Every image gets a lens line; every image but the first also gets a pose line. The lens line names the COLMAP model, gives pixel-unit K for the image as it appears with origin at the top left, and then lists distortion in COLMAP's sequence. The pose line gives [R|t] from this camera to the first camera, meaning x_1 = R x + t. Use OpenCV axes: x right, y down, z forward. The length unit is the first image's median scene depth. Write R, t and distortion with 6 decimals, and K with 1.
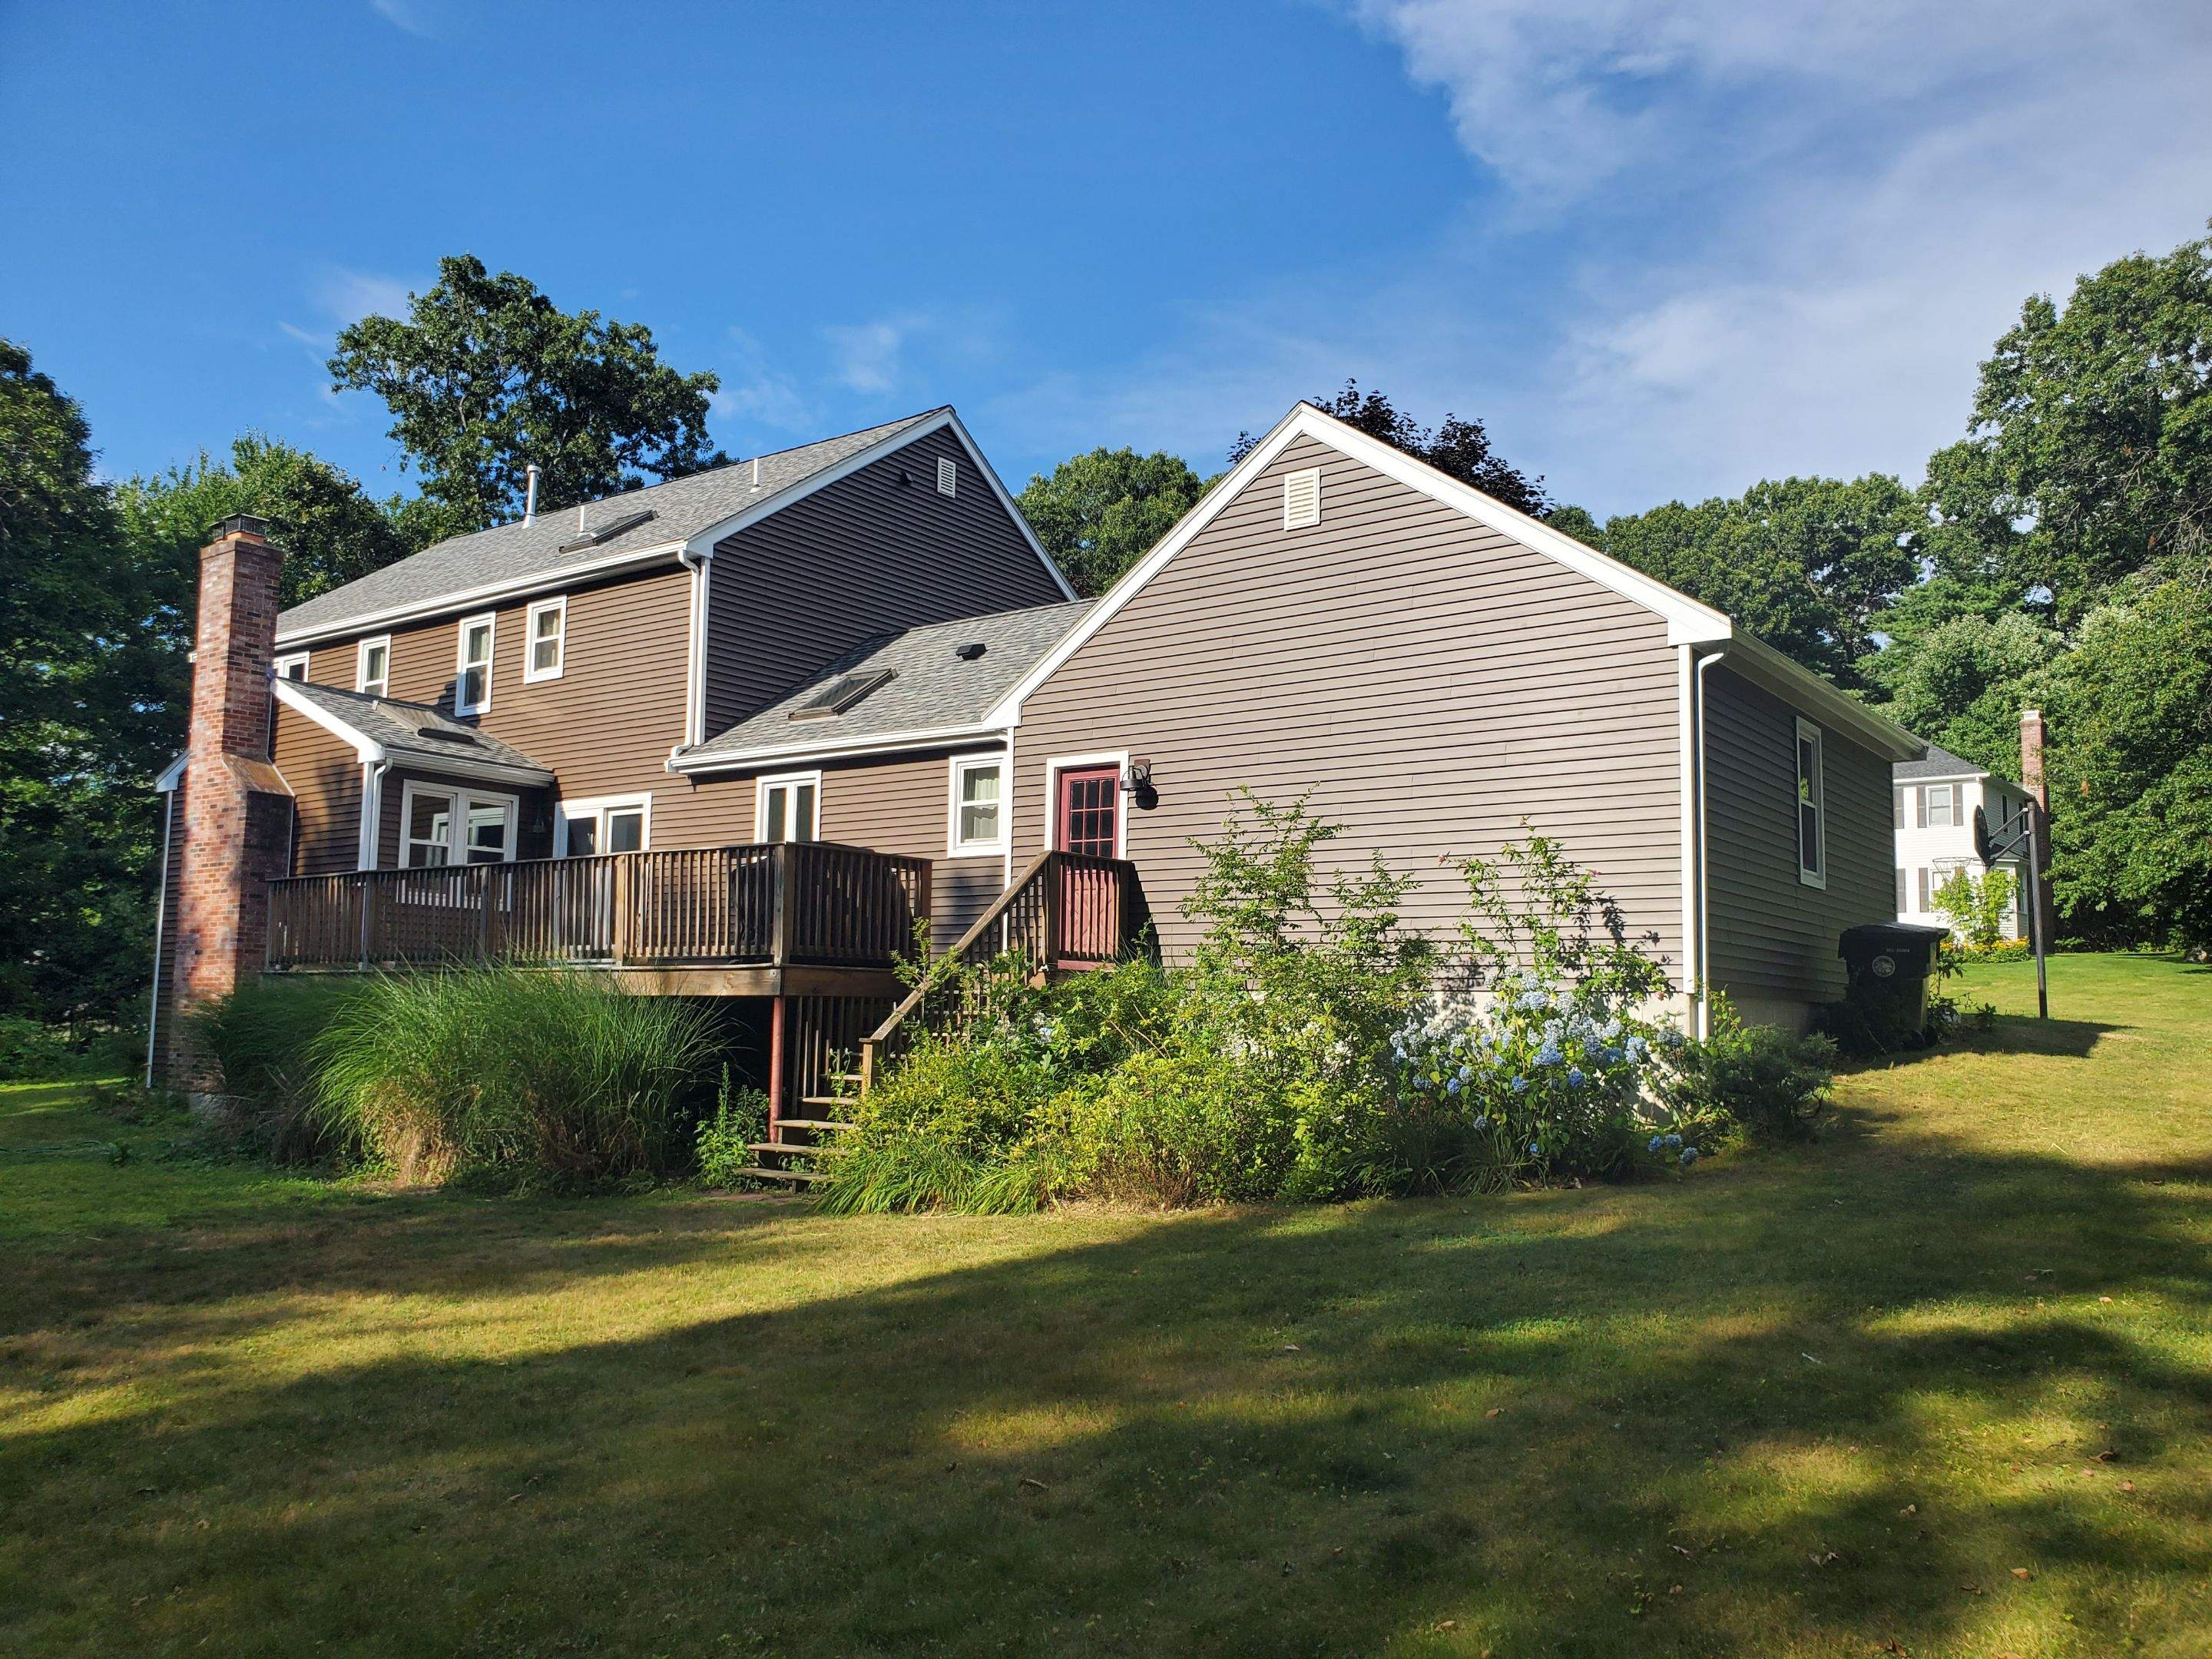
lens RADIAL K [[1696.4, 0, 1106.0], [0, 1696.4, 829.5], [0, 0, 1]] dist [-0.007556, -0.004660]
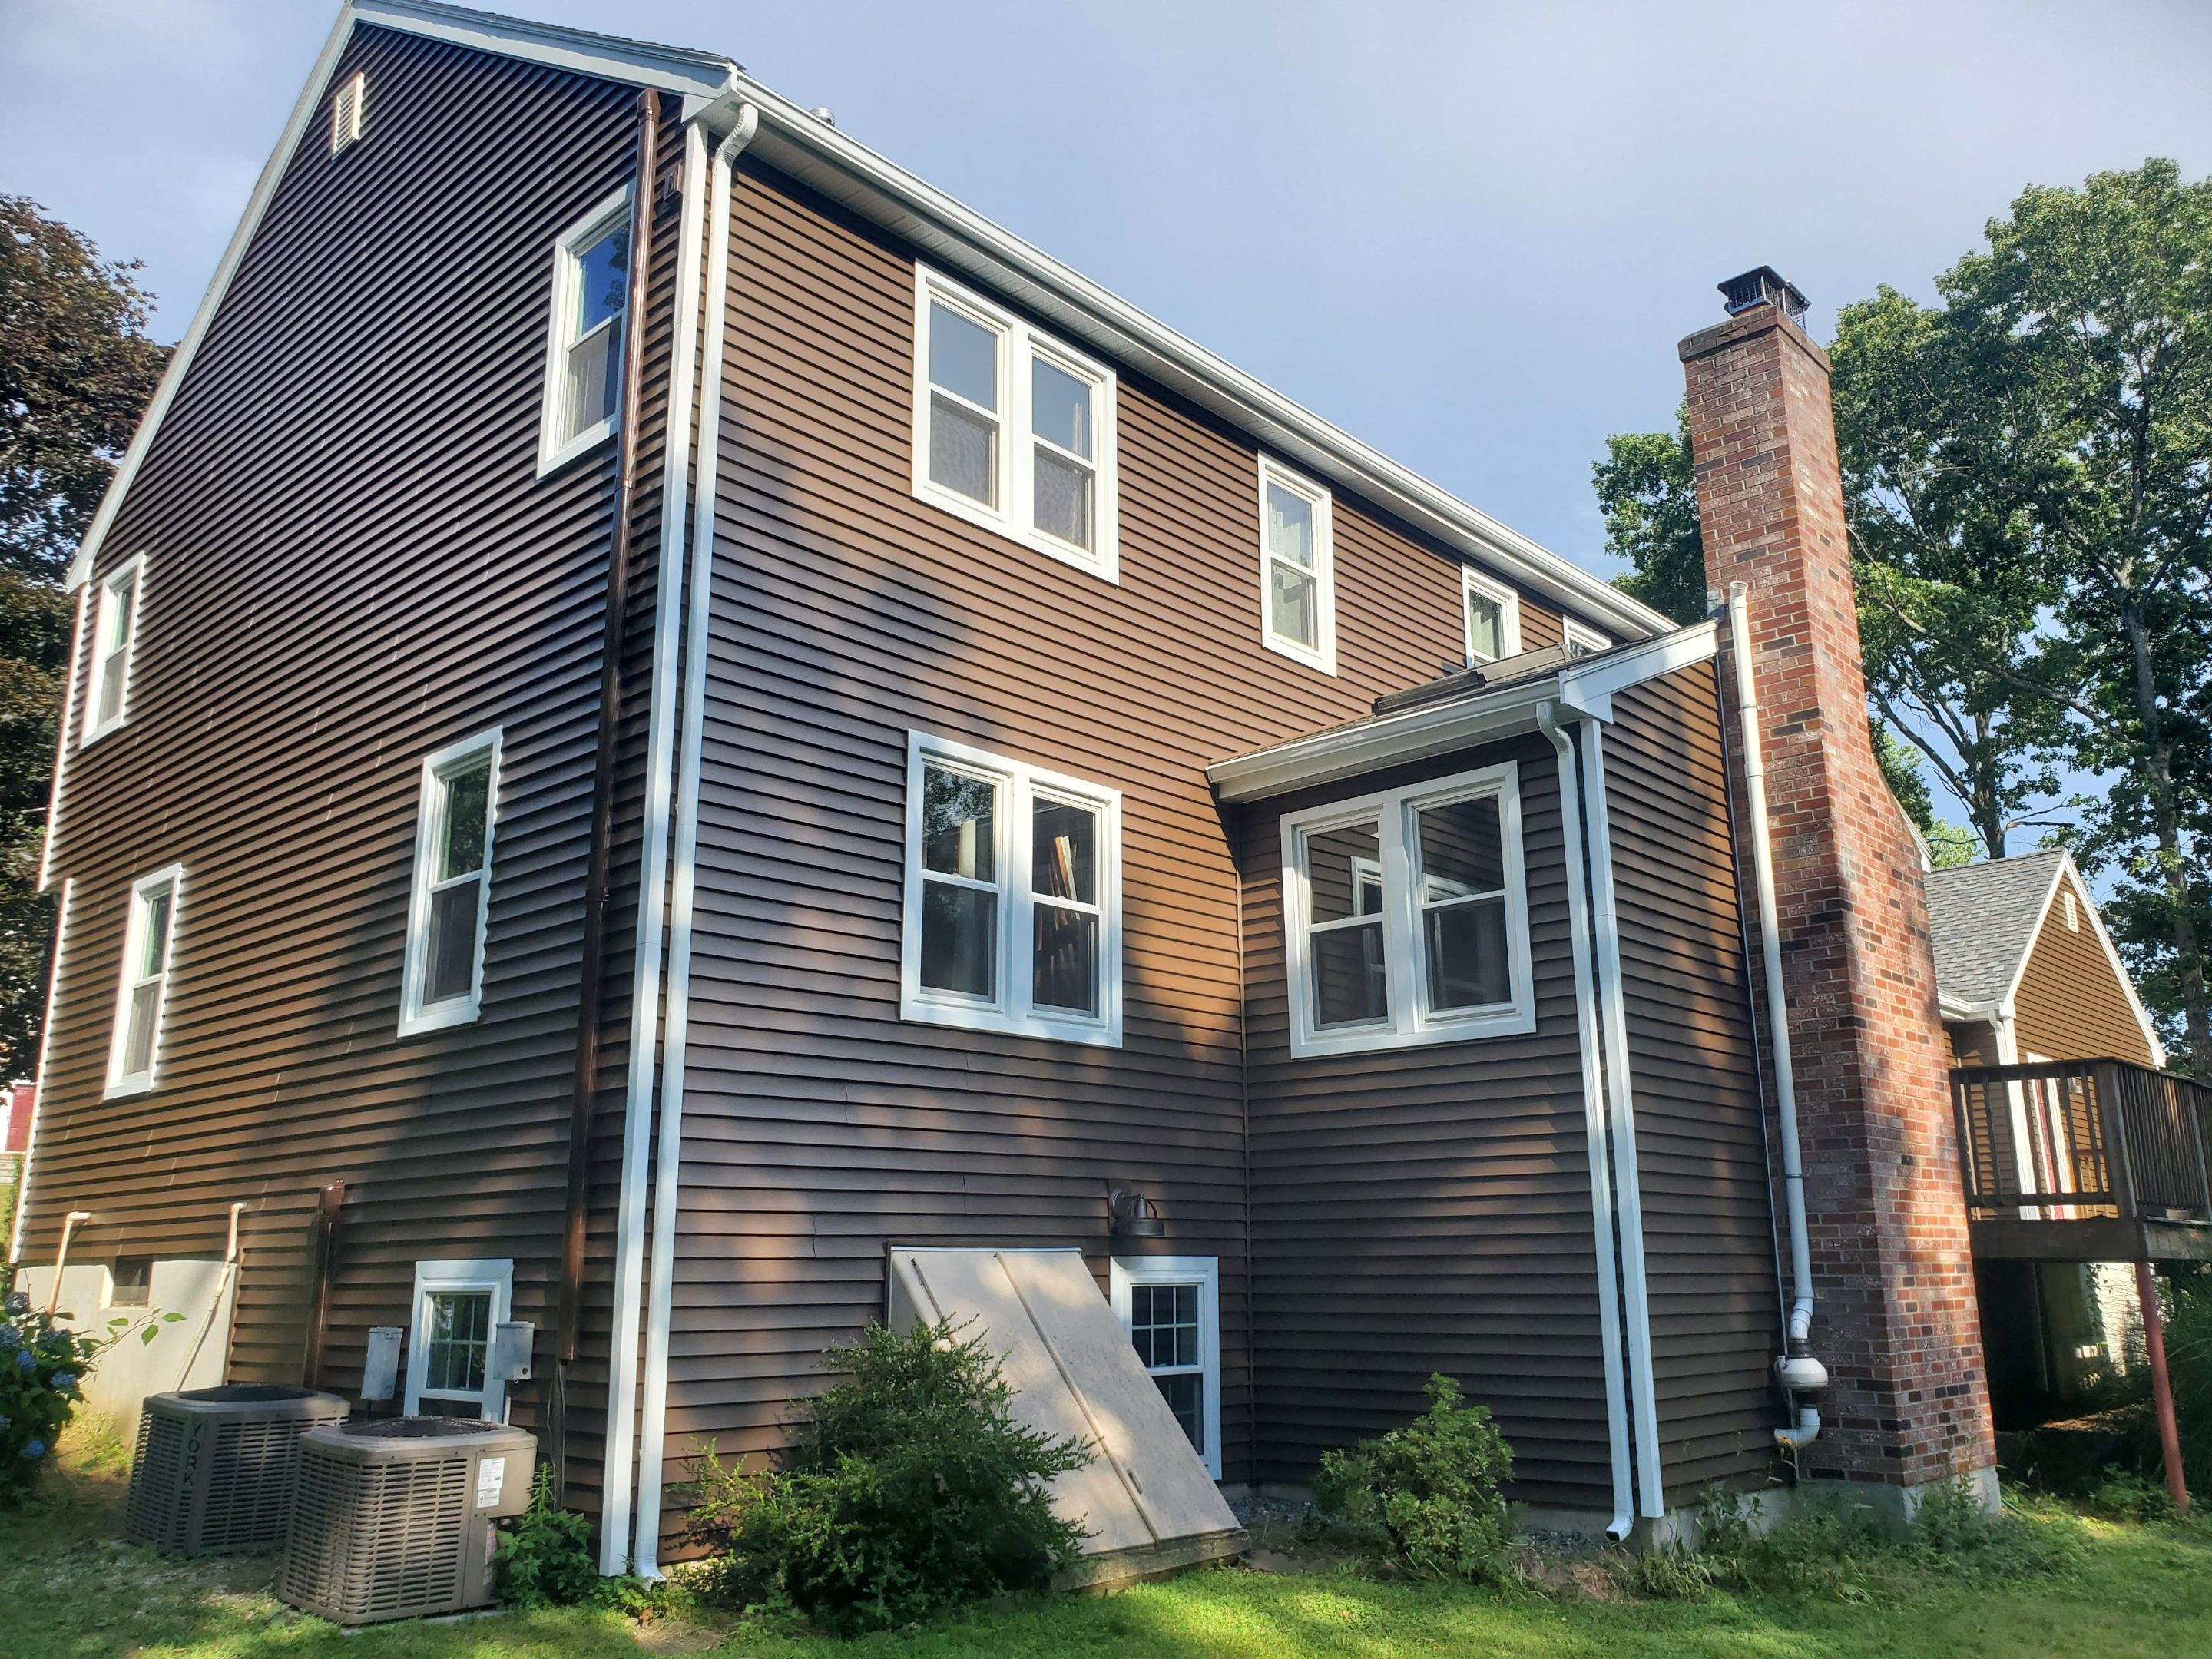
lens RADIAL K [[1763.3, 0, 1106.0], [0, 1763.3, 829.5], [0, 0, 1]] dist [-0.058284, 0.133116]
pose [[0.094199, 0.228519, 0.968971, -1.101472], [-0.104092, 0.970225, -0.218695, 0.118719], [-0.990097, -0.080262, 0.115181, 1.235392]]
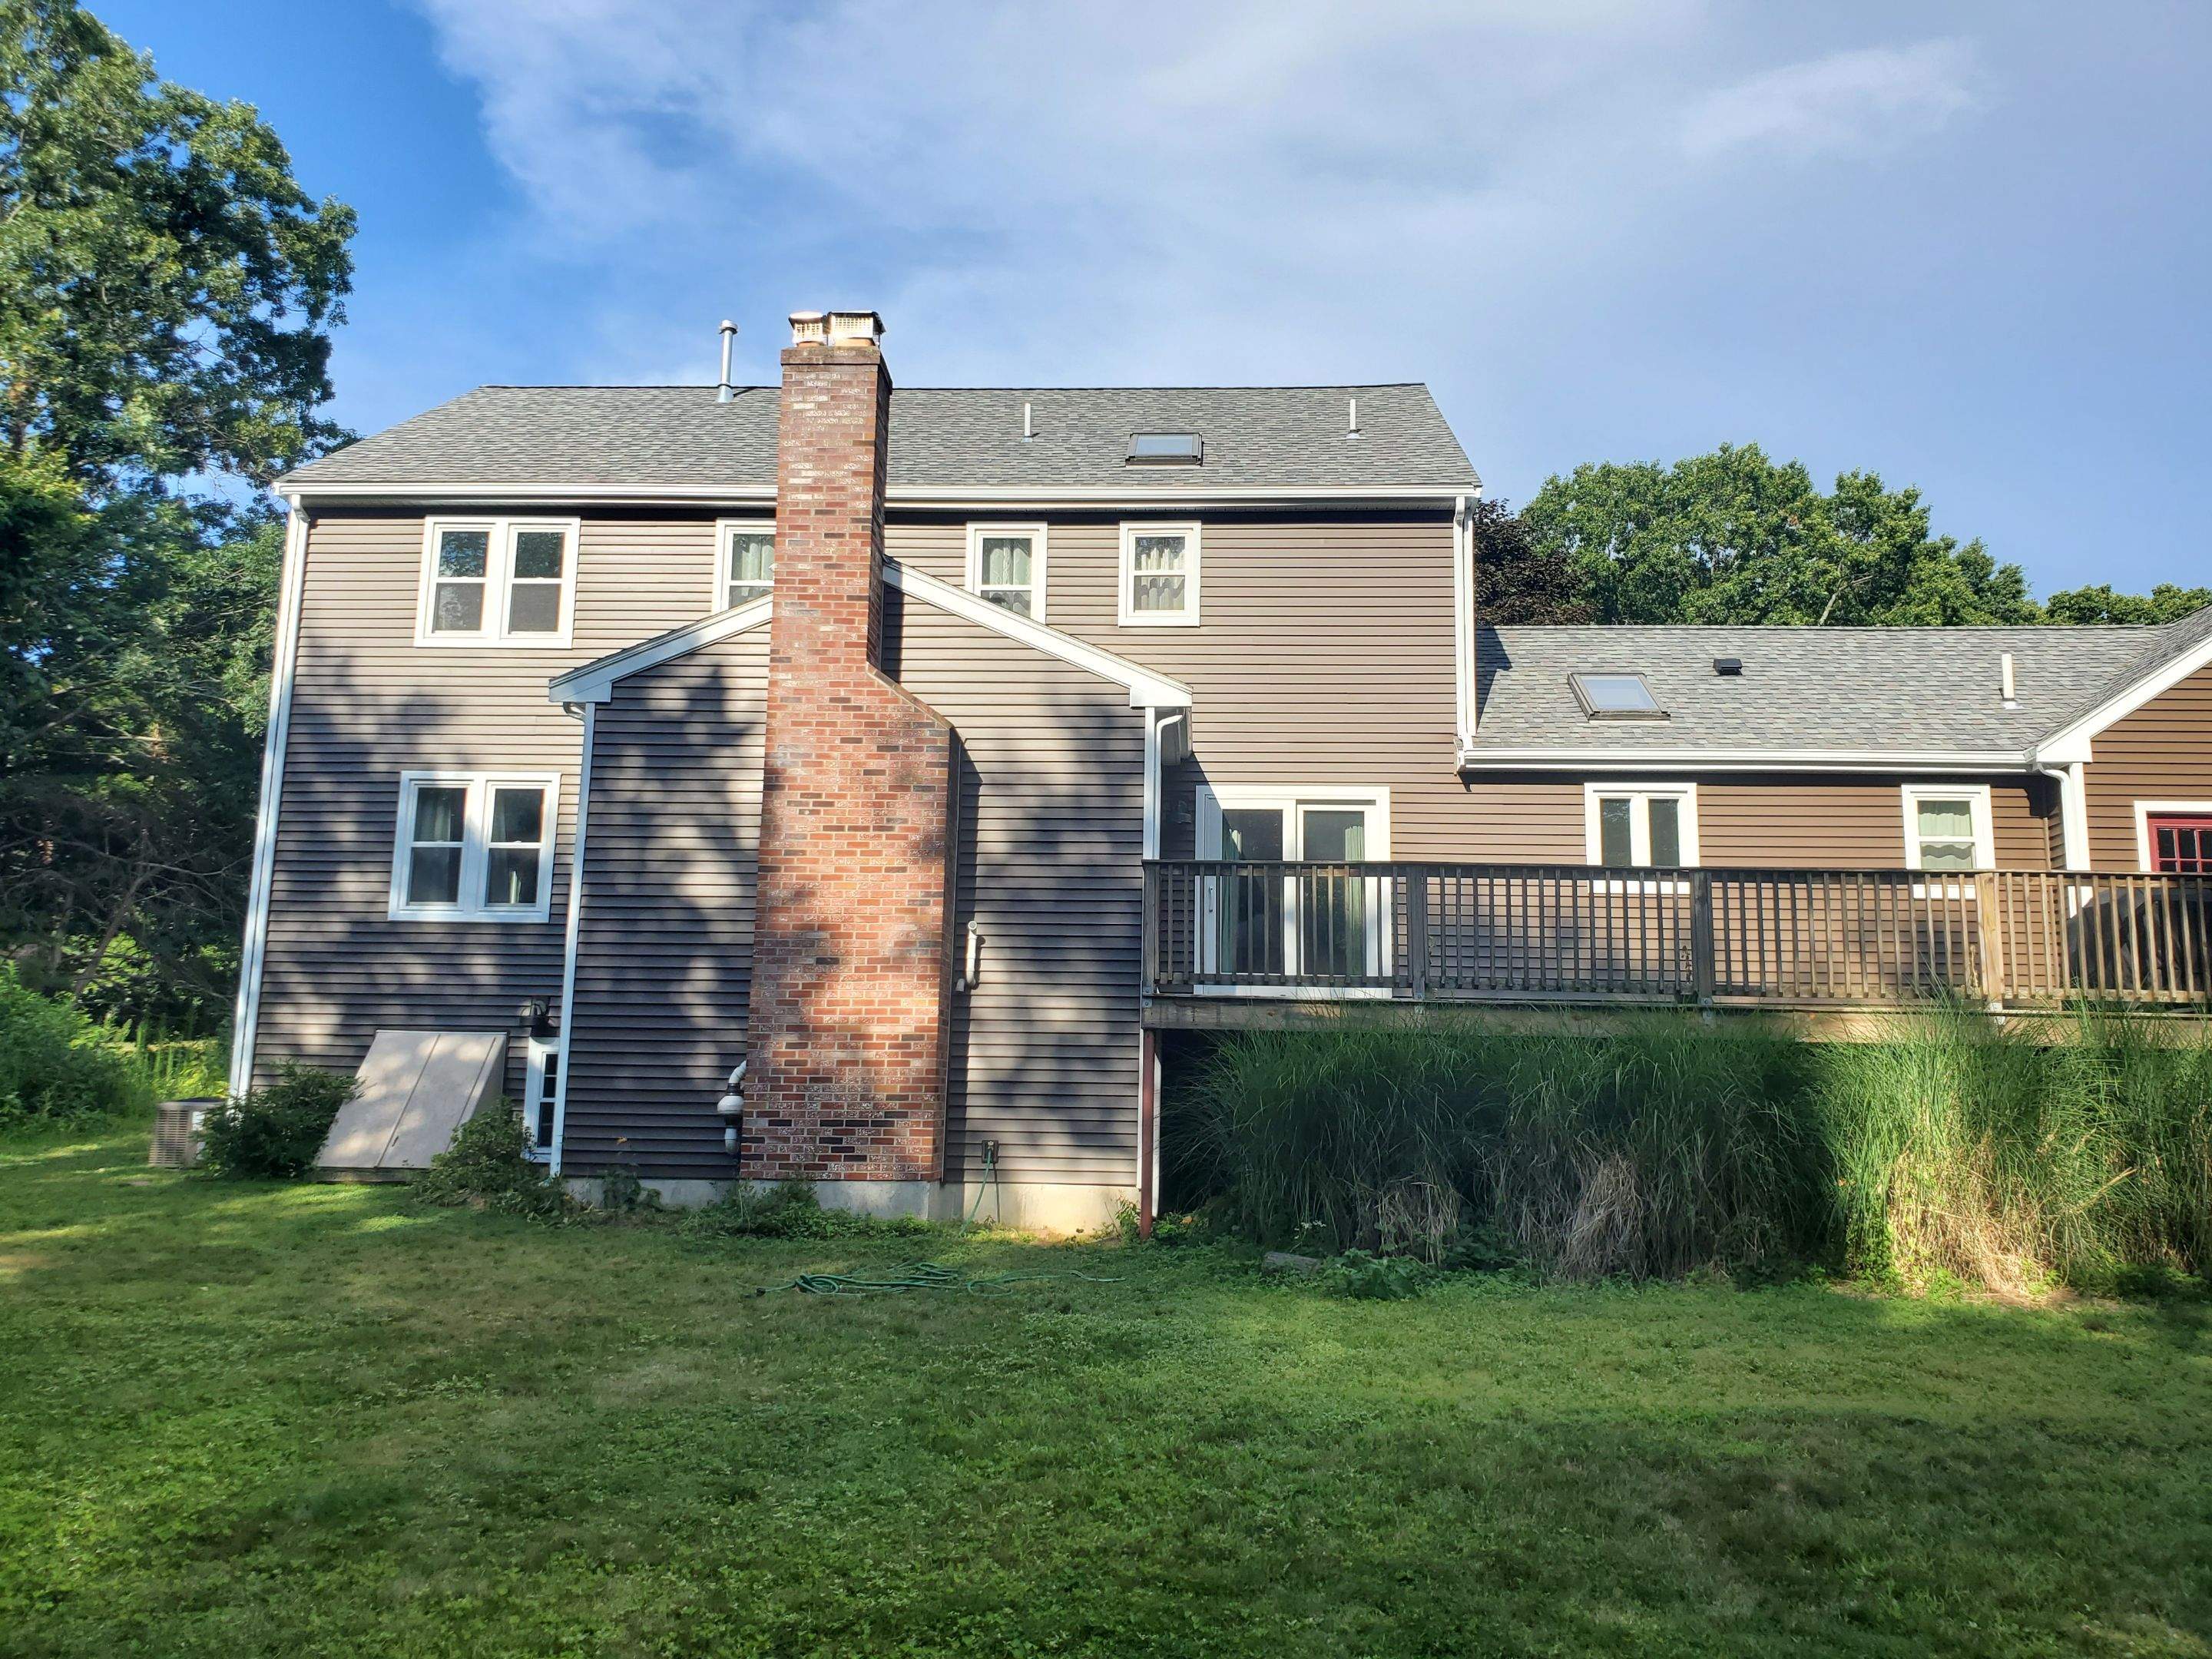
lens RADIAL K [[1770.9, 0, 1111.6], [0, 1770.9, 804.7], [0, 0, 1]] dist [0.092264, -0.148307]
pose [[0.835698, 0.095113, 0.540890, -0.865294], [-0.066494, 0.995167, -0.072260, 0.057786], [-0.545149, 0.024422, 0.837983, 0.391640]]
